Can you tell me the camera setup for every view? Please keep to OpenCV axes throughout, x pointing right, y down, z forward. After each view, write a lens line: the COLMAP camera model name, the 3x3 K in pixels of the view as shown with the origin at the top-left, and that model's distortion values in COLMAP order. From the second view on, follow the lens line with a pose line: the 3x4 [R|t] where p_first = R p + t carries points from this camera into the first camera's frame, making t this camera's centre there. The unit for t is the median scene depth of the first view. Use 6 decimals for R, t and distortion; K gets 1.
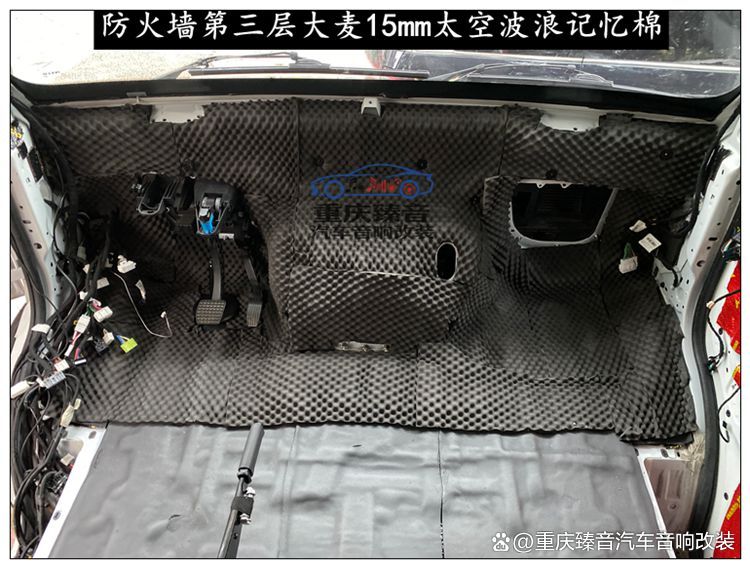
lens RADIAL K [[555.2, 0, 375.0], [0, 555.2, 284.0], [0, 0, 1]] dist [0.044965, -0.031988]
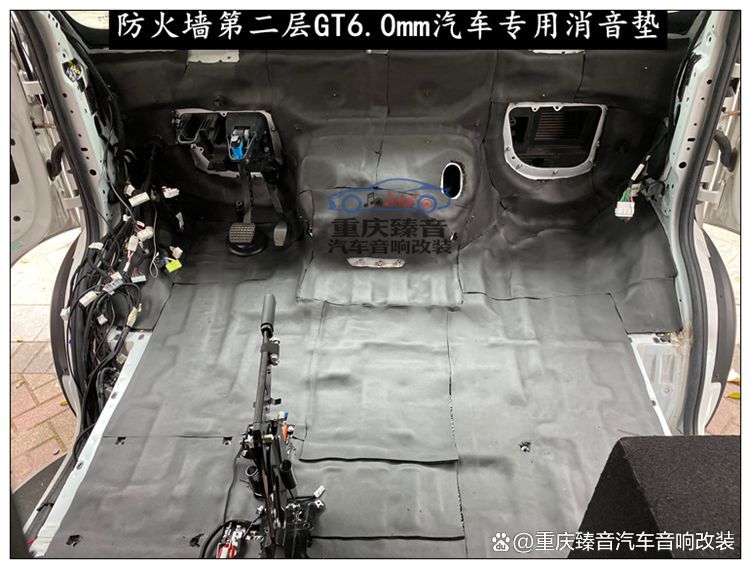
lens RADIAL K [[555.2, 0, 375.0], [0, 555.2, 284.0], [0, 0, 1]] dist [0.044965, -0.031988]
pose [[0.998772, -0.027328, -0.041335, 0.017580], [0.025827, 0.999003, -0.036411, 0.217079], [0.042289, 0.035298, 0.998482, -0.113697]]
